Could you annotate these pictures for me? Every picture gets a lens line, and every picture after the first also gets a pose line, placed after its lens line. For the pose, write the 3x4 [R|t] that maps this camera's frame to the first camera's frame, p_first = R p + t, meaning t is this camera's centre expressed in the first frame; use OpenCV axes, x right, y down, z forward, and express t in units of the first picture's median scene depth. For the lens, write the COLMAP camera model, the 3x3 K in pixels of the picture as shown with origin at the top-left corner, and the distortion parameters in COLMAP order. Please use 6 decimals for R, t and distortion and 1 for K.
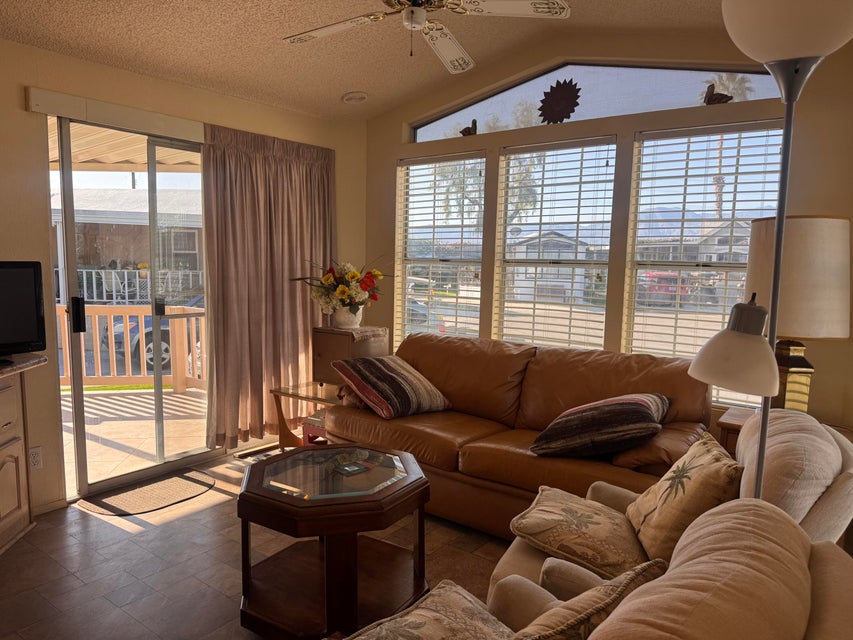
lens RADIAL K [[611.7, 0, 423.7], [0, 611.7, 336.2], [0, 0, 1]] dist [0.001353, -0.091932]
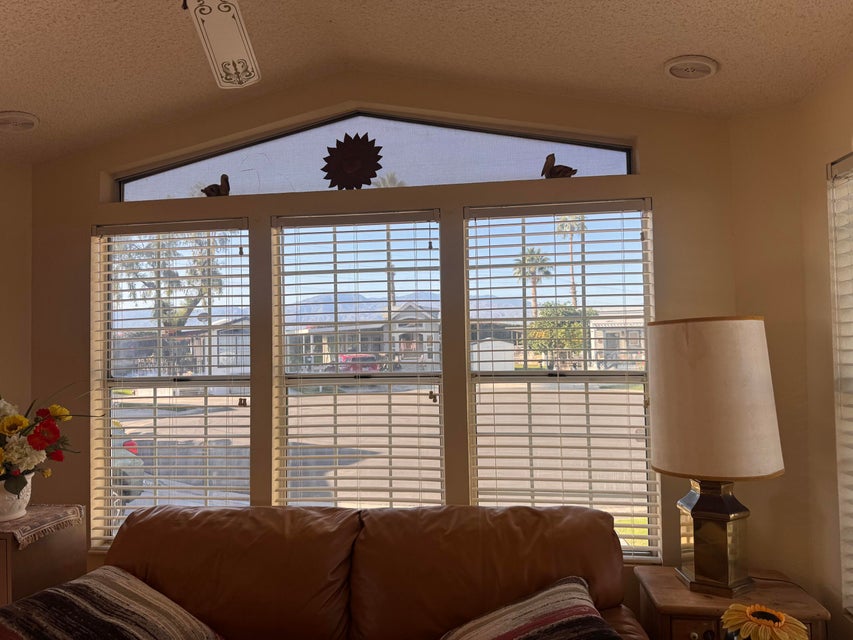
lens RADIAL K [[594.3, 0, 429.6], [0, 594.3, 322.5], [0, 0, 1]] dist [0.064286, -0.084370]
pose [[0.862378, -0.018594, 0.505923, -0.068811], [0.095323, 0.987415, -0.126194, -0.091181], [-0.497209, 0.157054, 0.853298, 0.366523]]
